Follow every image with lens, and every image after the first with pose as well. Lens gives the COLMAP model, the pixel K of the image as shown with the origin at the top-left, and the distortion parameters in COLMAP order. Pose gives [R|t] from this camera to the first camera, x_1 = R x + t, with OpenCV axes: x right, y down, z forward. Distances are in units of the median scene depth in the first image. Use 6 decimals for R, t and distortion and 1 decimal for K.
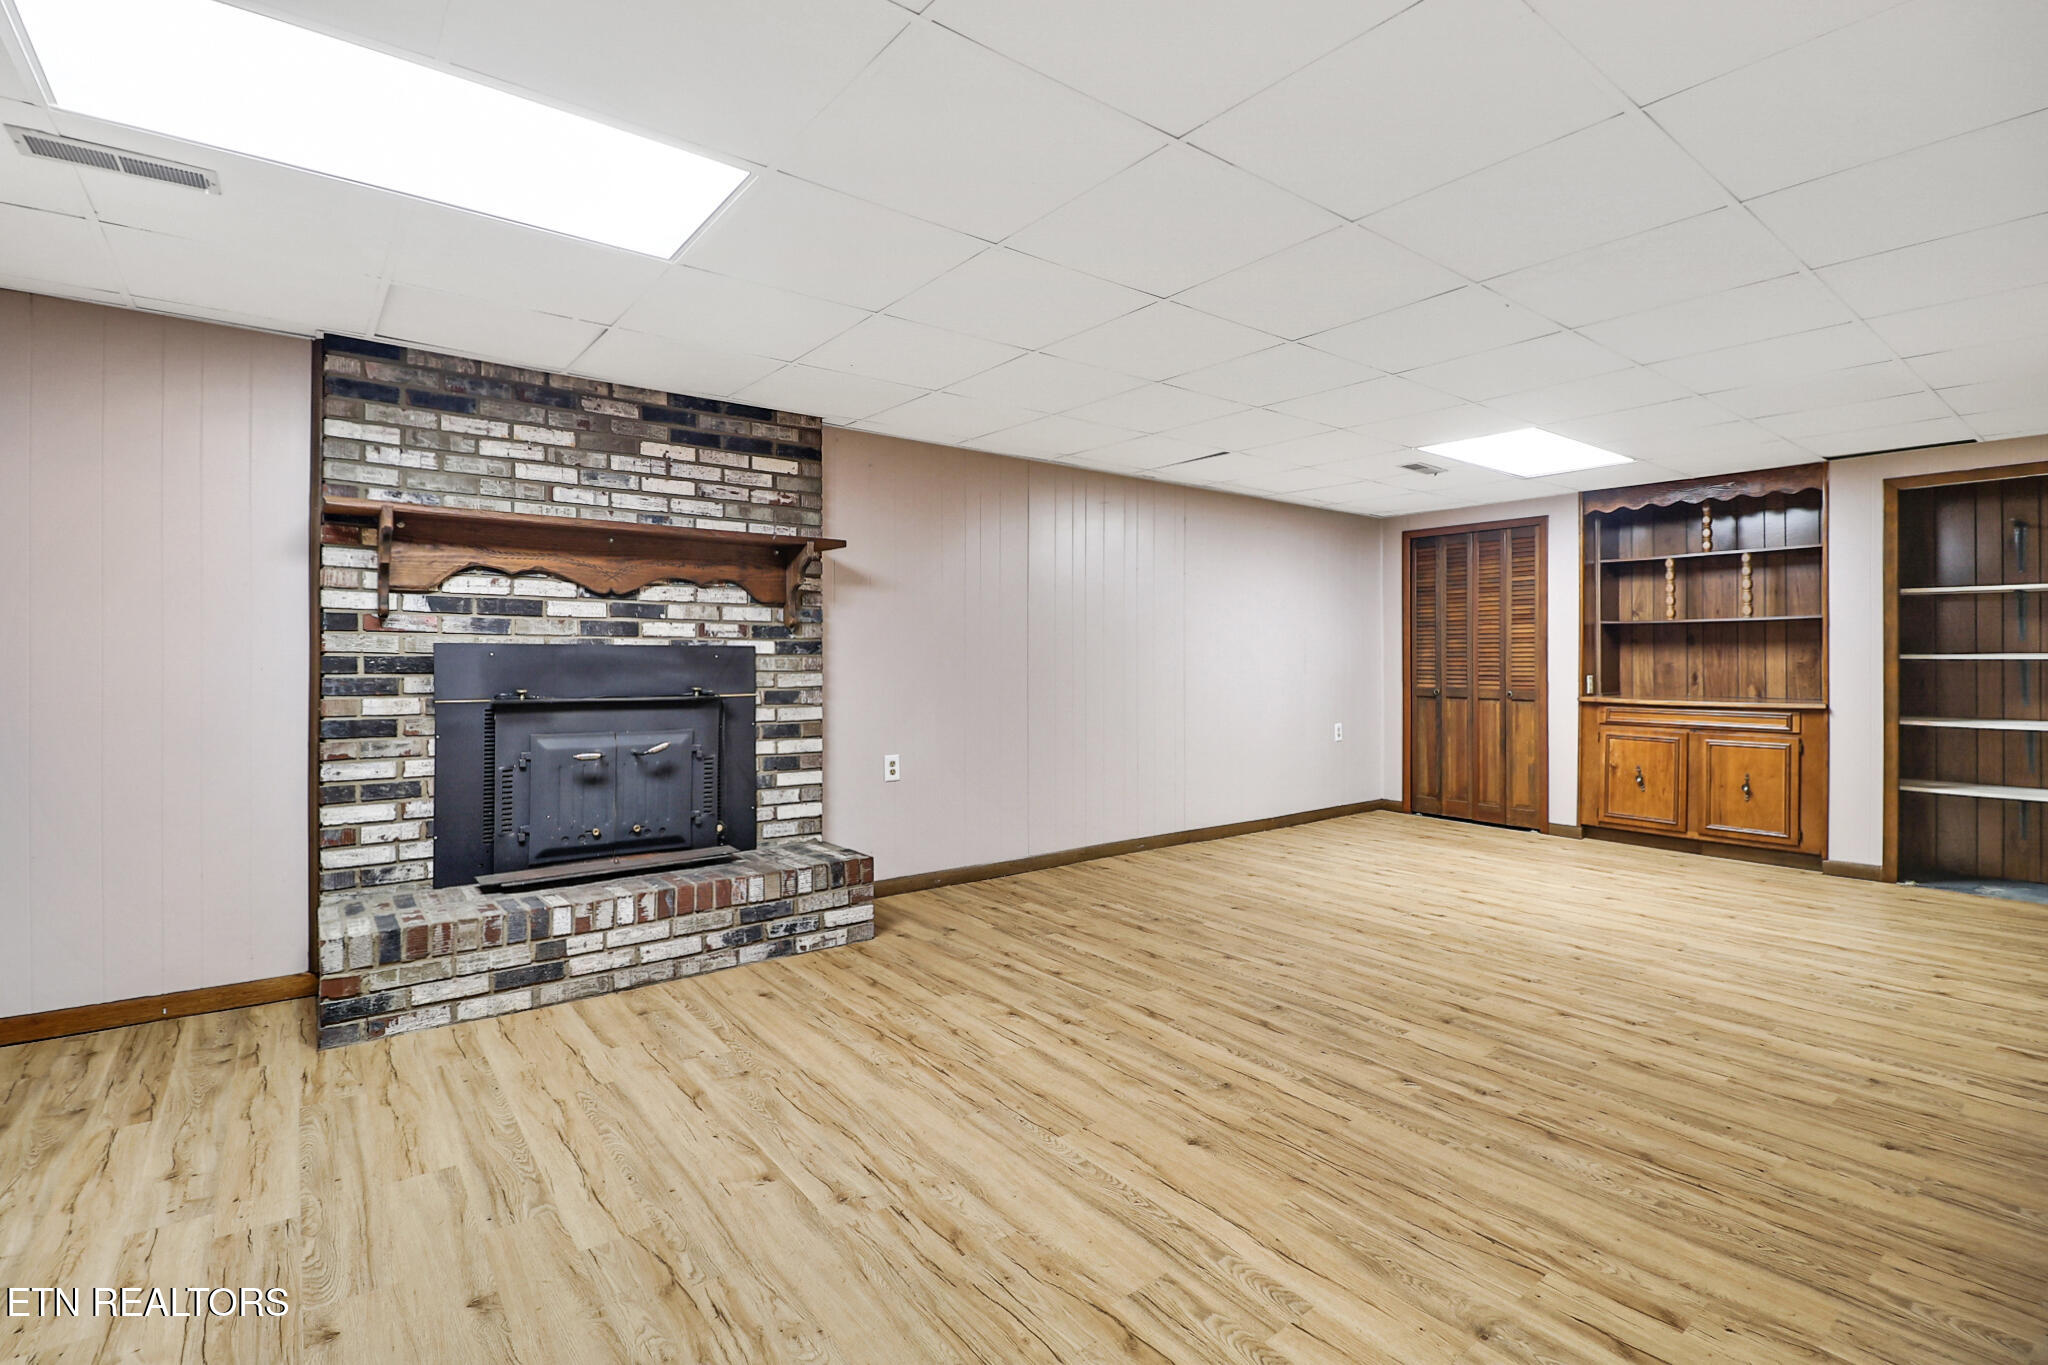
lens RADIAL K [[962.4, 0, 987.9], [0, 962.4, 650.4], [0, 0, 1]] dist [0.001470, -0.004139]
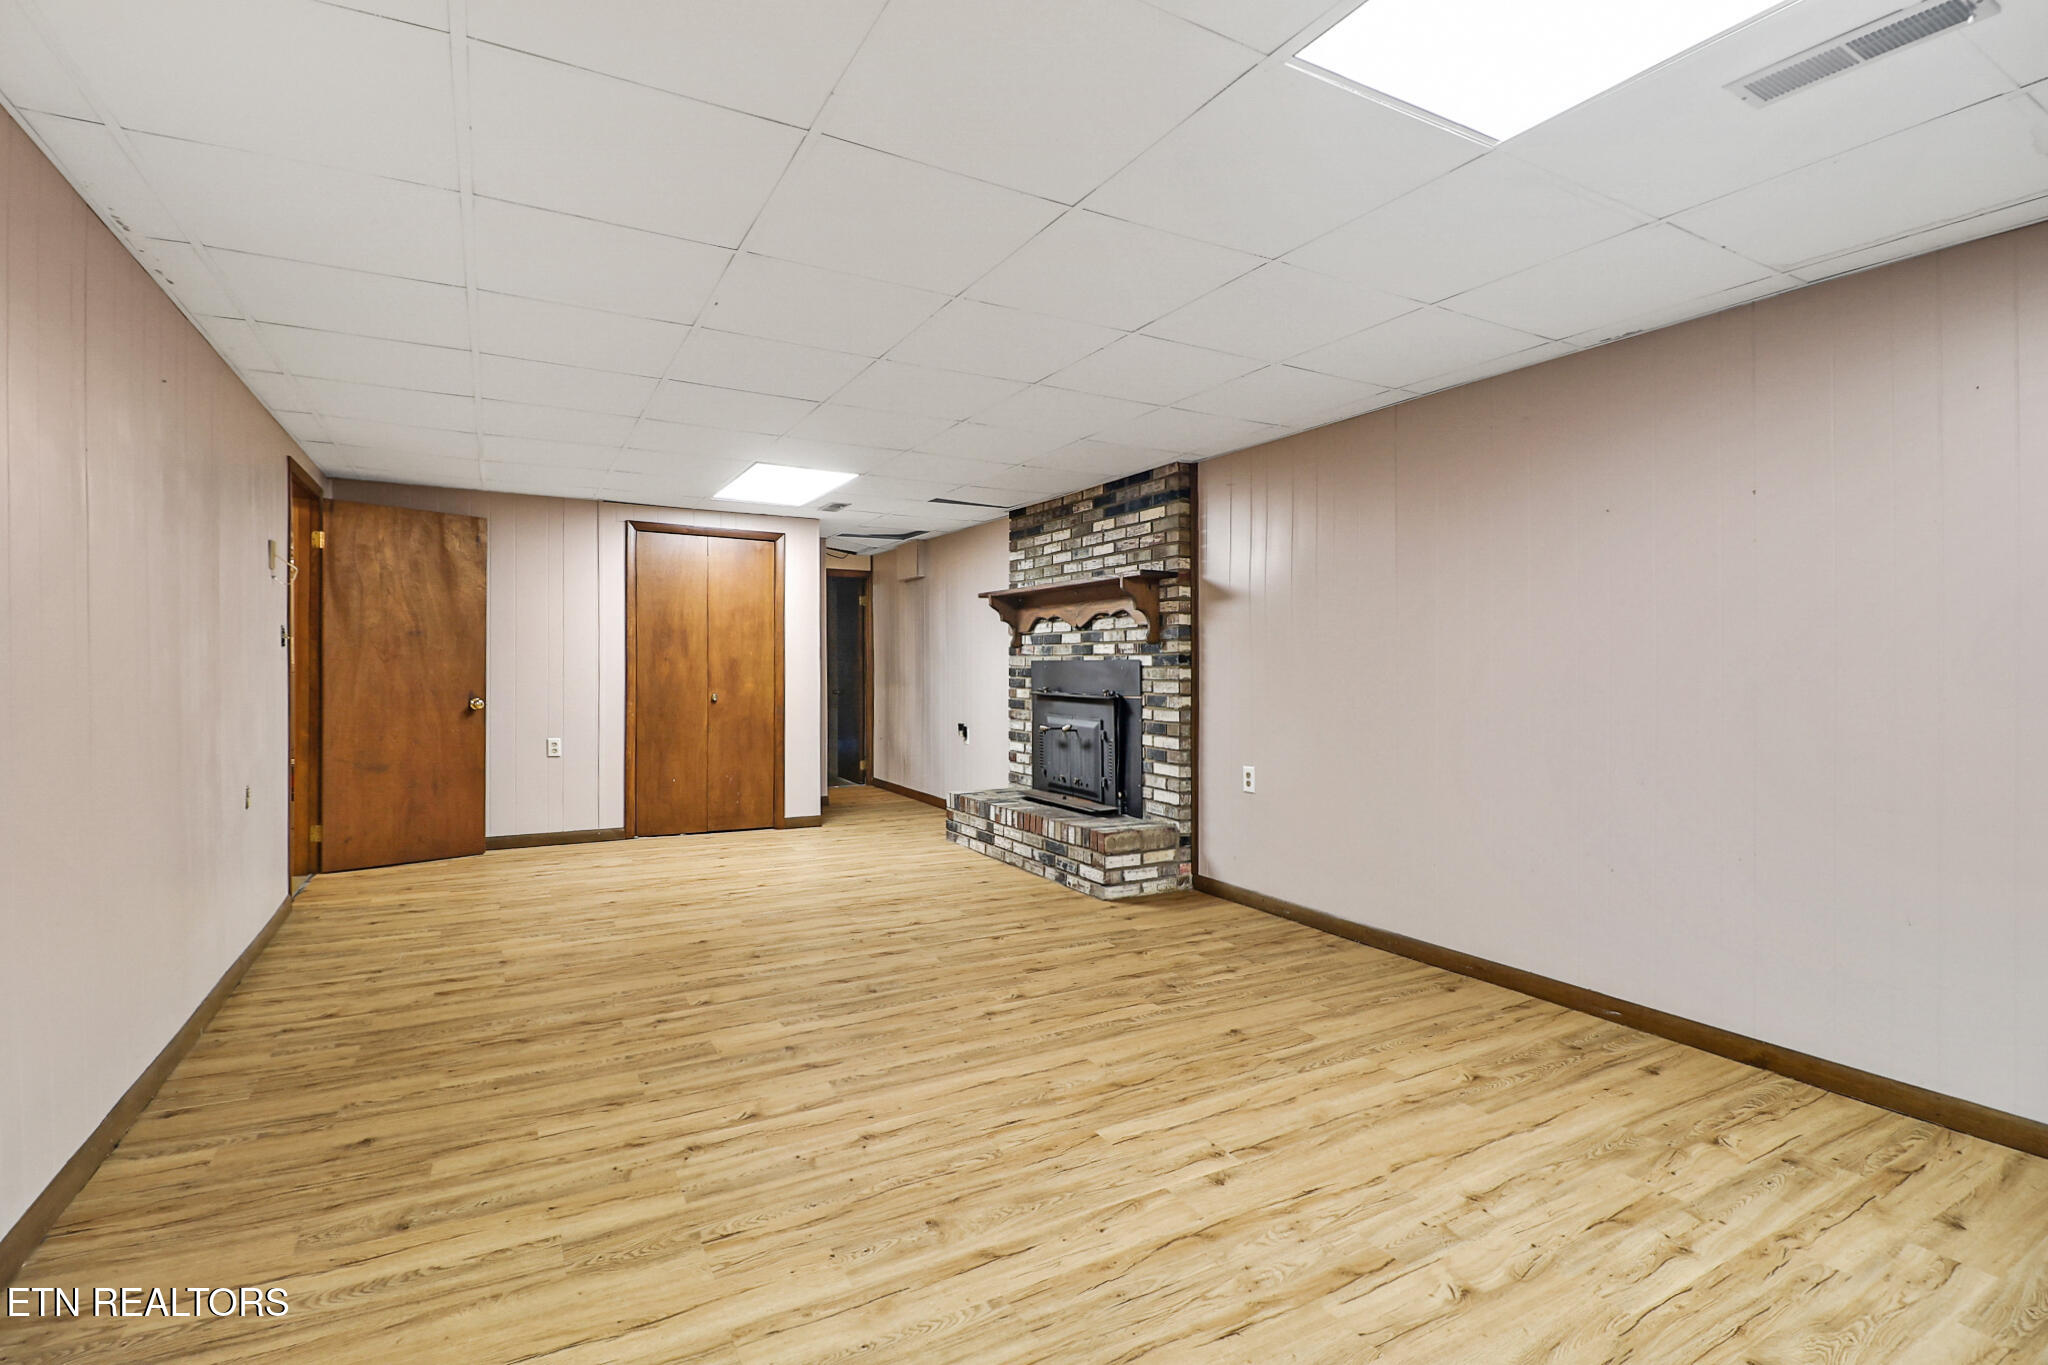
lens RADIAL K [[962.4, 0, 1027.3], [0, 962.4, 676.4], [0, 0, 1]] dist [0.001470, -0.004139]
pose [[-0.152727, -0.000516, -0.988268, 1.210449], [-0.007040, 0.999975, 0.000565, 0.020950], [0.988243, 0.007044, -0.152727, 1.213715]]
